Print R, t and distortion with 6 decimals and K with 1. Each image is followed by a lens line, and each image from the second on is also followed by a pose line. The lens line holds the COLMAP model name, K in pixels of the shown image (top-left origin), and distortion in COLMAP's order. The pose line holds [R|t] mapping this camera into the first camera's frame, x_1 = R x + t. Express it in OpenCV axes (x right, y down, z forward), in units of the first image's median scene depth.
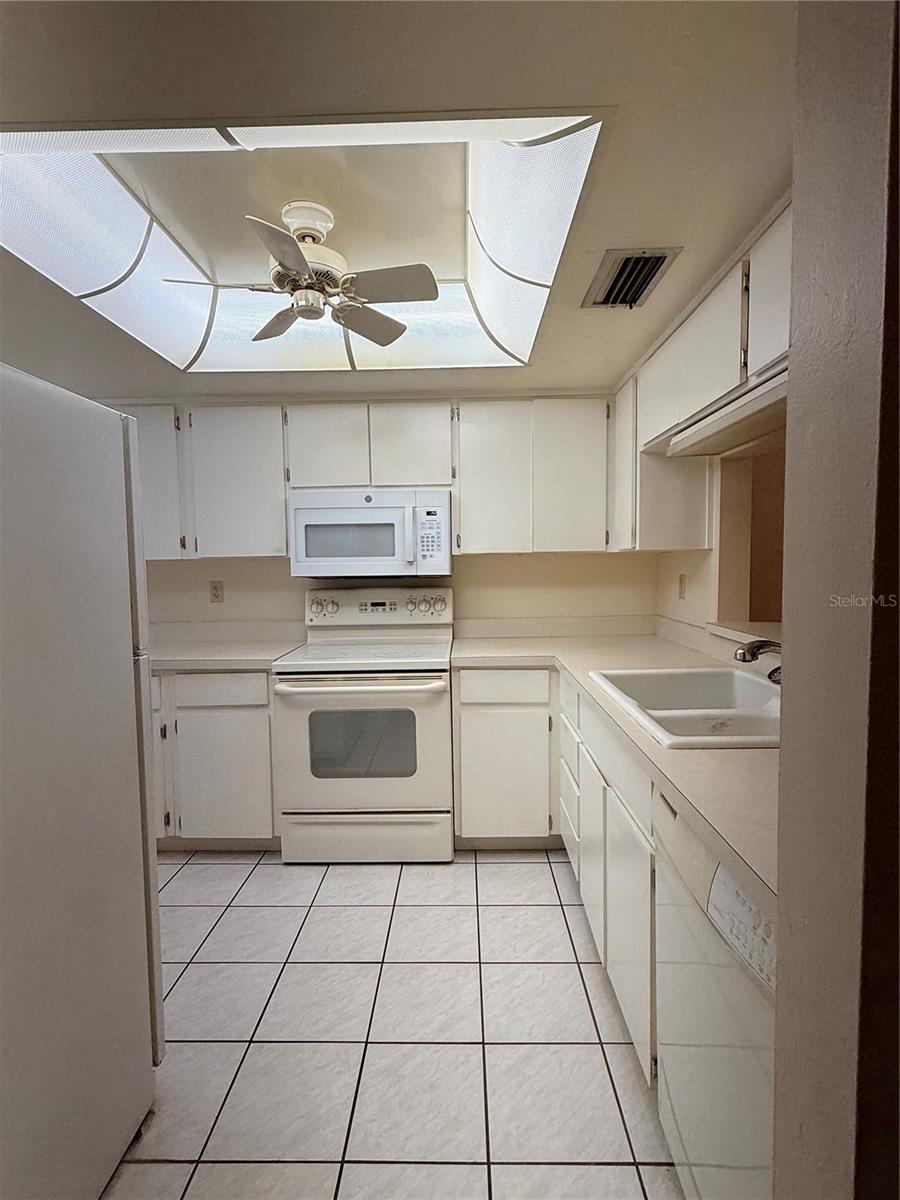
lens RADIAL K [[589.1, 0, 450.0], [0, 589.1, 600.0], [0, 0, 1]] dist [0.000853, 0.000659]
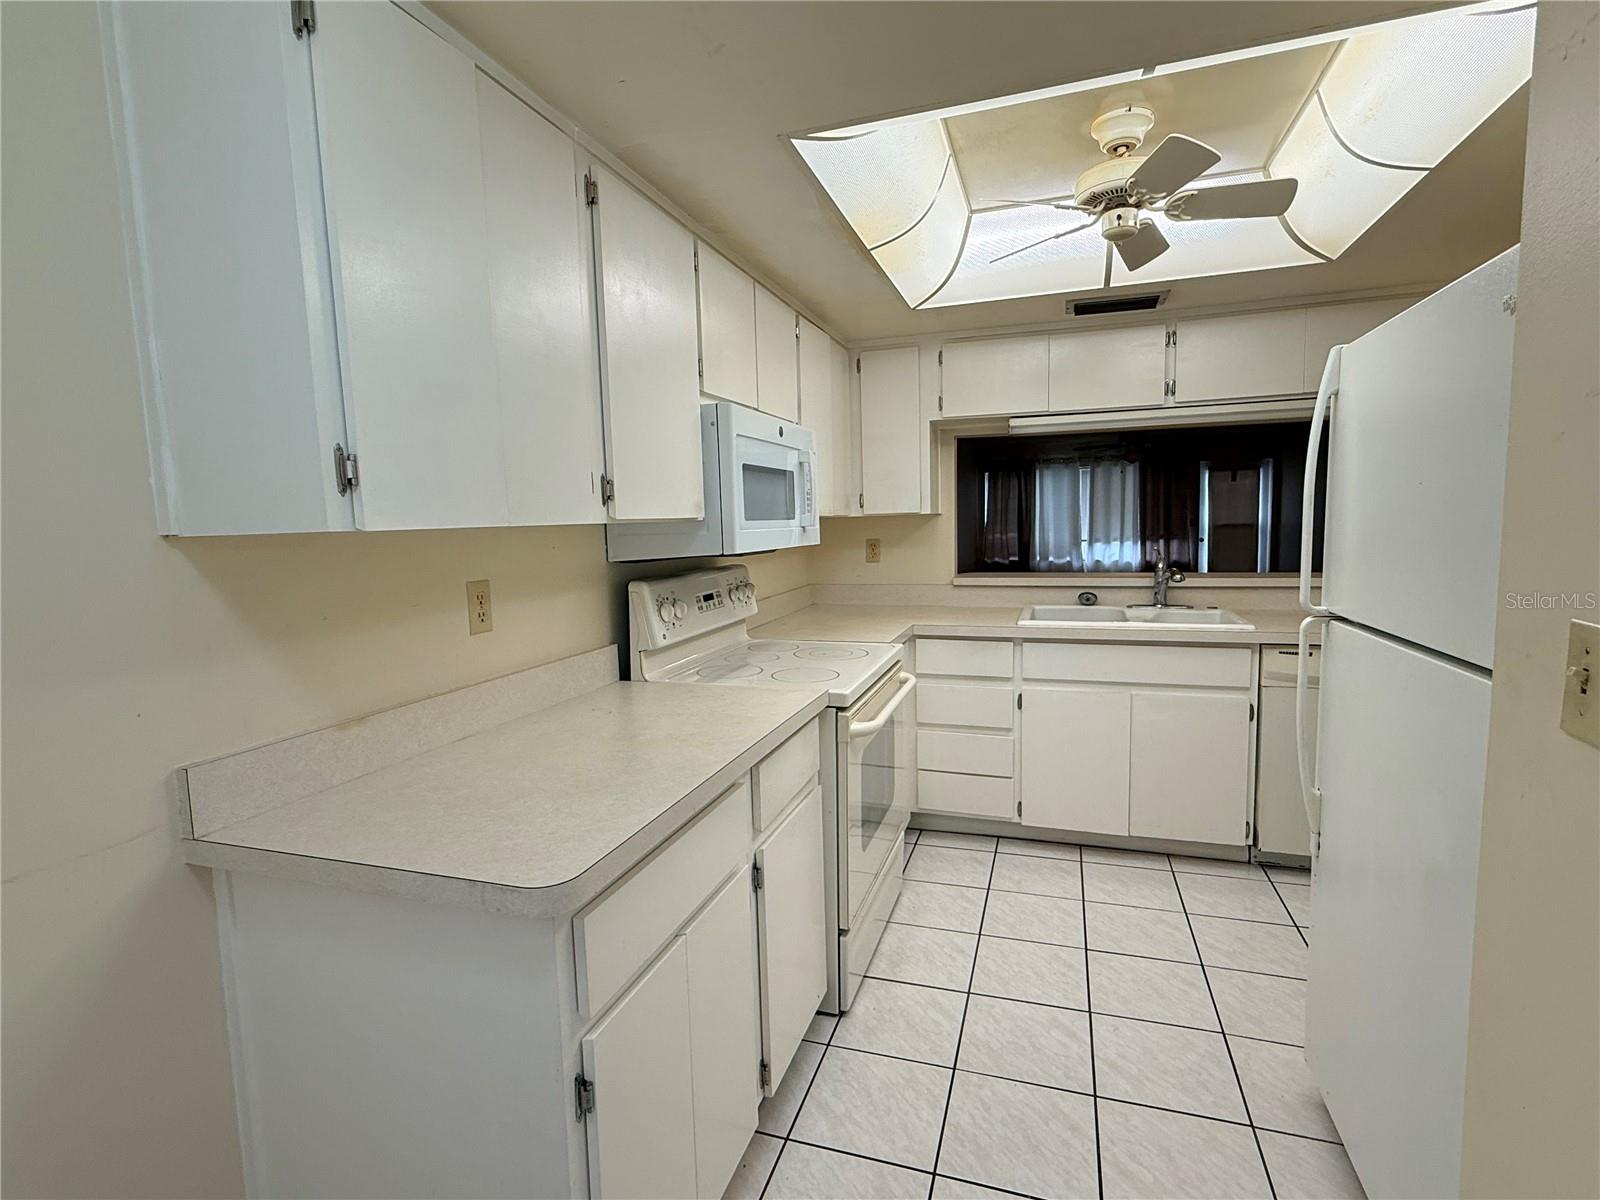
lens RADIAL K [[785.4, 0, 800.0], [0, 785.4, 600.0], [0, 0, 1]] dist [0.000853, 0.000659]
pose [[0.292463, -0.100814, 0.950948, -0.888721], [0.058222, 0.994460, 0.087520, -0.056119], [-0.954503, 0.029770, 0.296712, 0.662236]]
